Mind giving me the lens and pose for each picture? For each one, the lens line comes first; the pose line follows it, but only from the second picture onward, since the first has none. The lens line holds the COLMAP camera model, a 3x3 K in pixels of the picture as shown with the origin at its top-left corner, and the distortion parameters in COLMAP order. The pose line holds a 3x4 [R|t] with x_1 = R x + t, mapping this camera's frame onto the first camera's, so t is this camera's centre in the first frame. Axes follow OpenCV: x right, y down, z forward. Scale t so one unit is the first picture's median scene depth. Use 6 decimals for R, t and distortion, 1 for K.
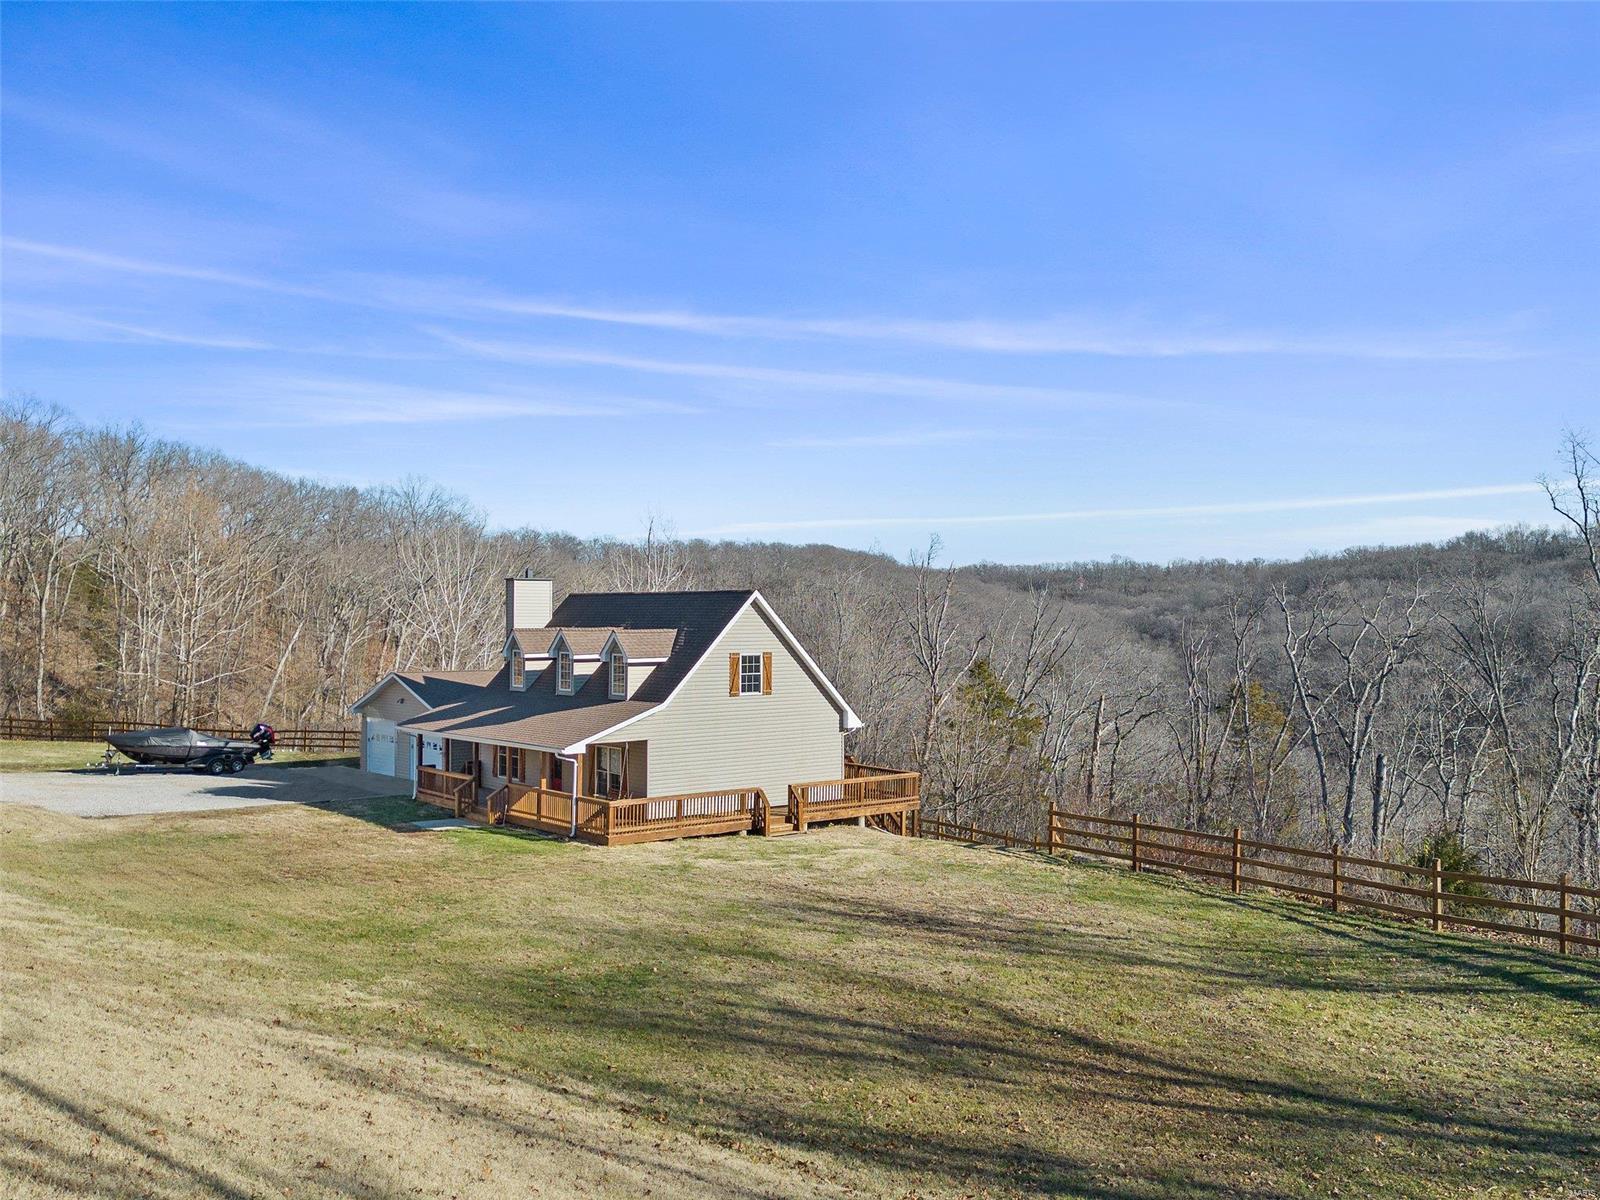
lens RADIAL K [[1316.1, 0, 800.0], [0, 1316.1, 600.0], [0, 0, 1]] dist [0.087766, -0.118658]
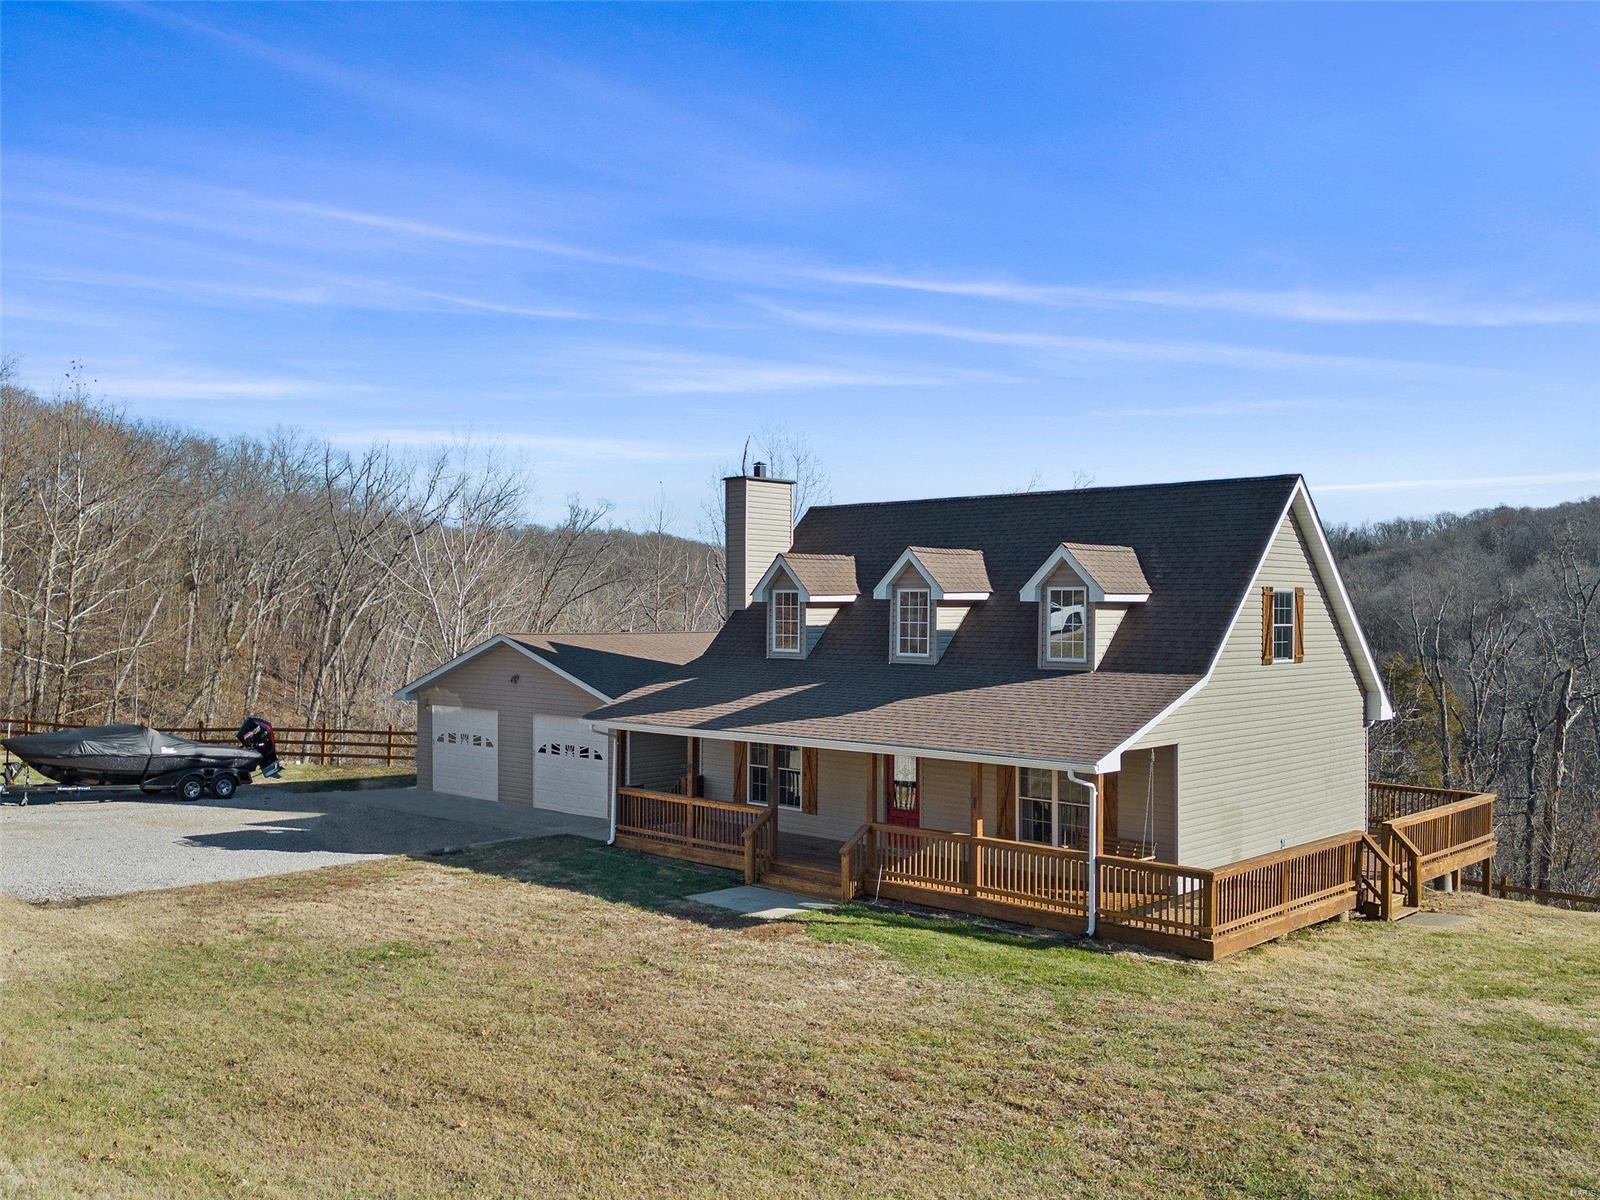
lens RADIAL K [[1316.1, 0, 800.0], [0, 1316.1, 600.0], [0, 0, 1]] dist [0.087766, -0.118658]
pose [[0.991055, 0.006478, 0.133295, -0.265871], [-0.006998, 0.999970, 0.003429, 0.037399], [-0.133268, -0.004331, 0.991071, 0.387171]]
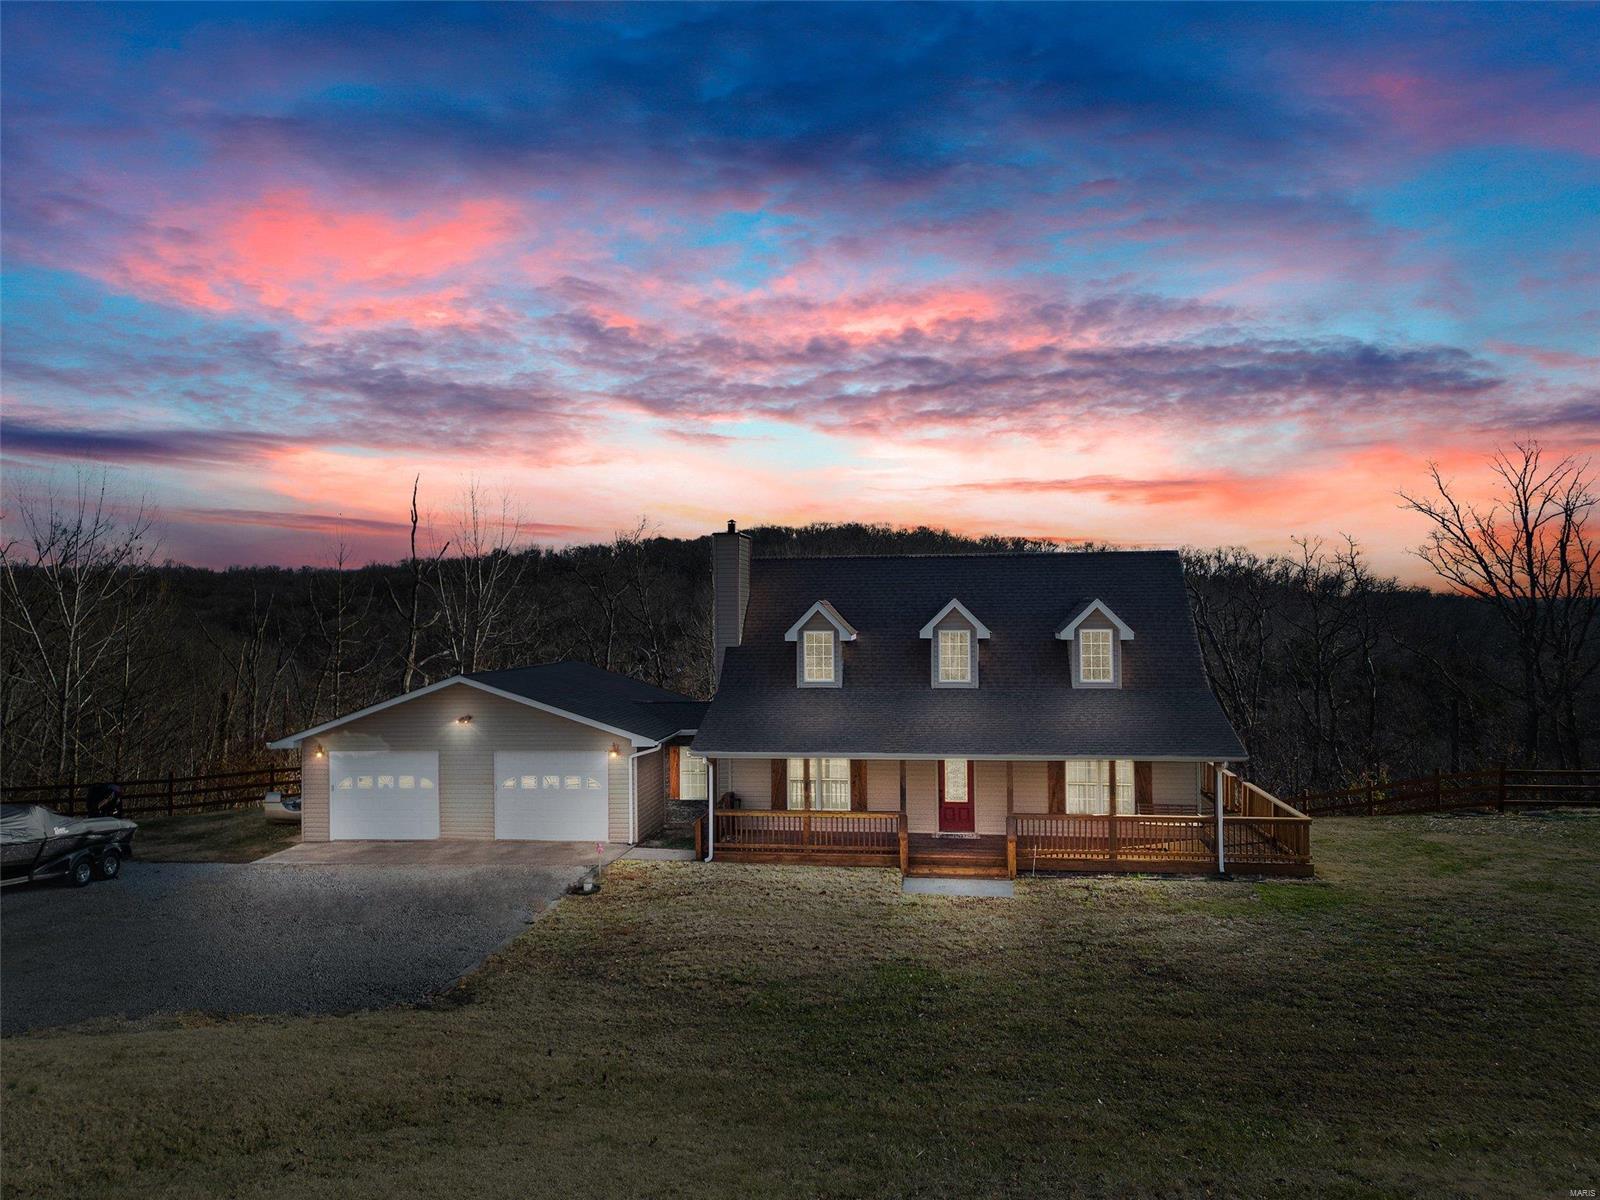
lens RADIAL K [[1093.3, 0, 800.0], [0, 1093.3, 600.0], [0, 0, 1]] dist [0.067522, -0.055881]
pose [[0.728254, 0.004835, 0.685291, -0.584146], [-0.002173, 0.999986, -0.004746, 0.022289], [-0.685304, 0.001967, 0.728254, 0.538694]]
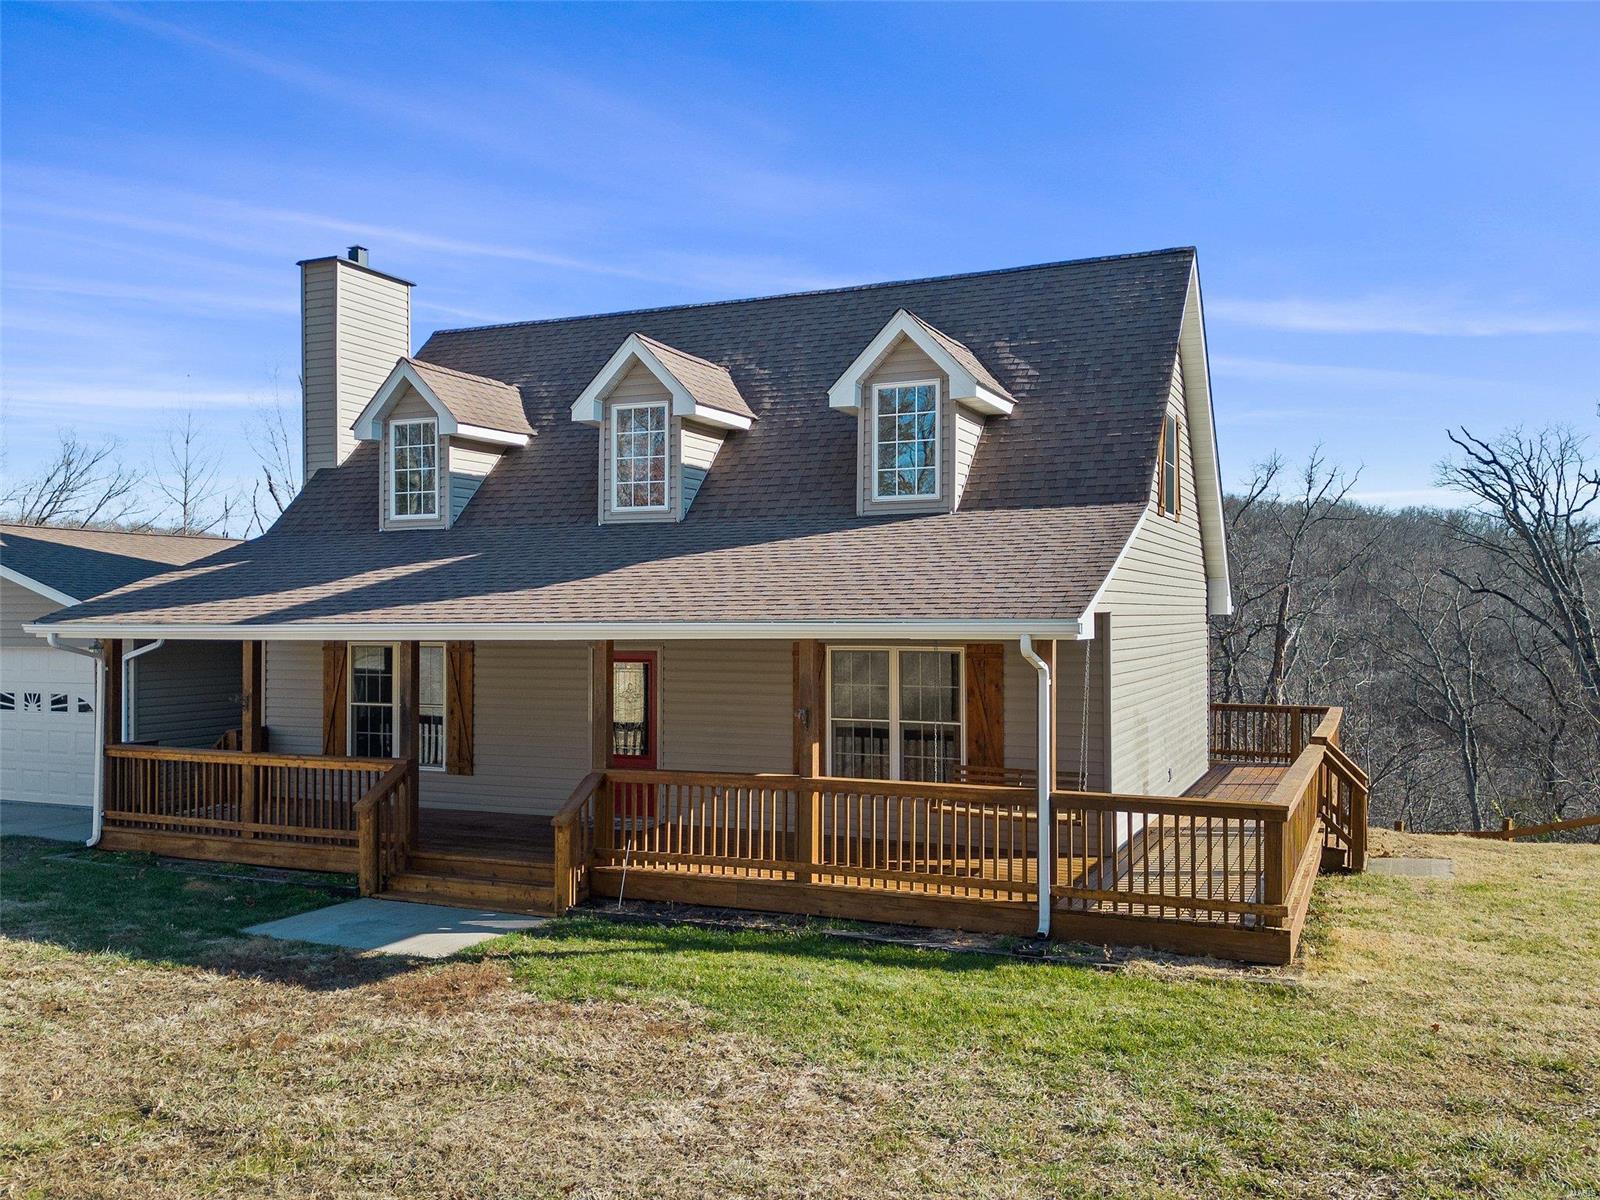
lens RADIAL K [[1279.8, 0, 800.0], [0, 1279.8, 600.0], [0, 0, 1]] dist [0.086524, -0.087020]
pose [[0.892897, 0.003431, 0.450248, -0.259733], [-0.005422, 0.999980, 0.003132, 0.080647], [-0.450228, -0.005238, 0.892898, 0.588740]]
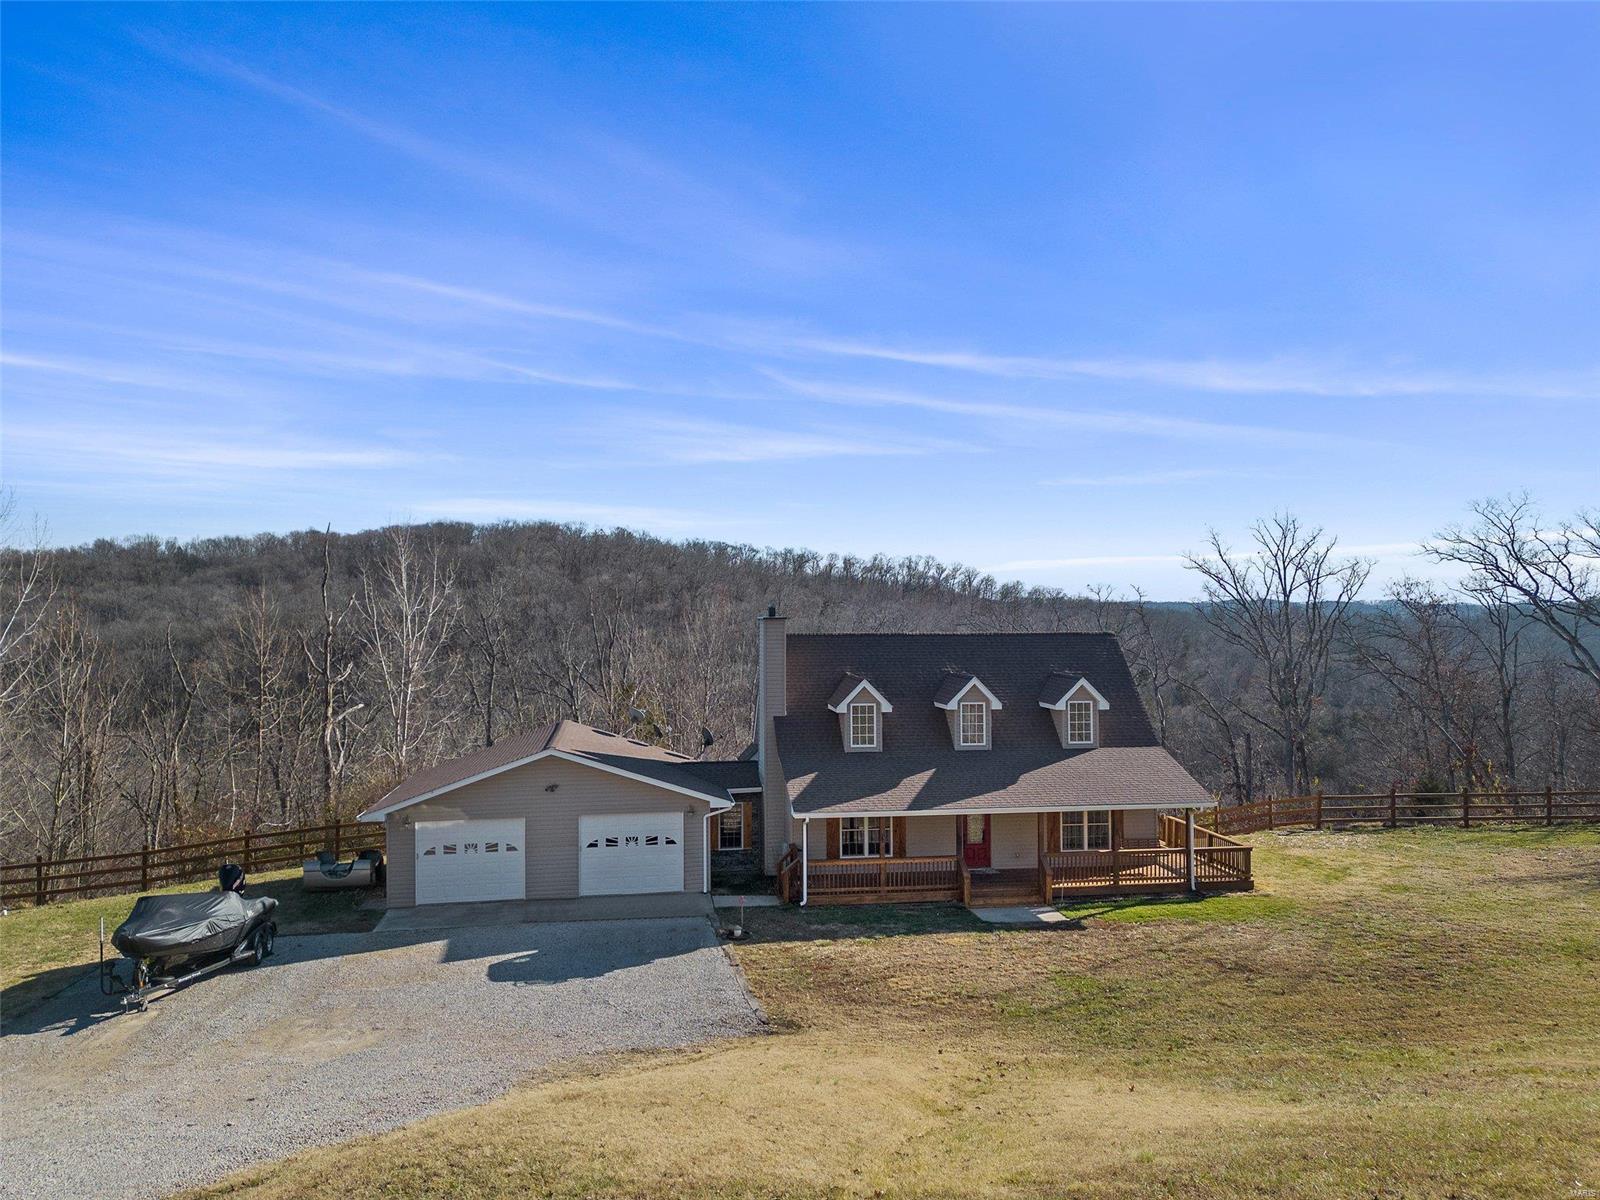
lens RADIAL K [[1157.0, 0, 800.0], [0, 1157.0, 600.0], [0, 0, 1]] dist [0.064970, -0.043632]
pose [[0.516107, 0.013199, 0.856422, -0.813394], [-0.009561, 0.999908, -0.009649, -0.019967], [-0.856471, -0.003208, 0.516186, 0.609324]]
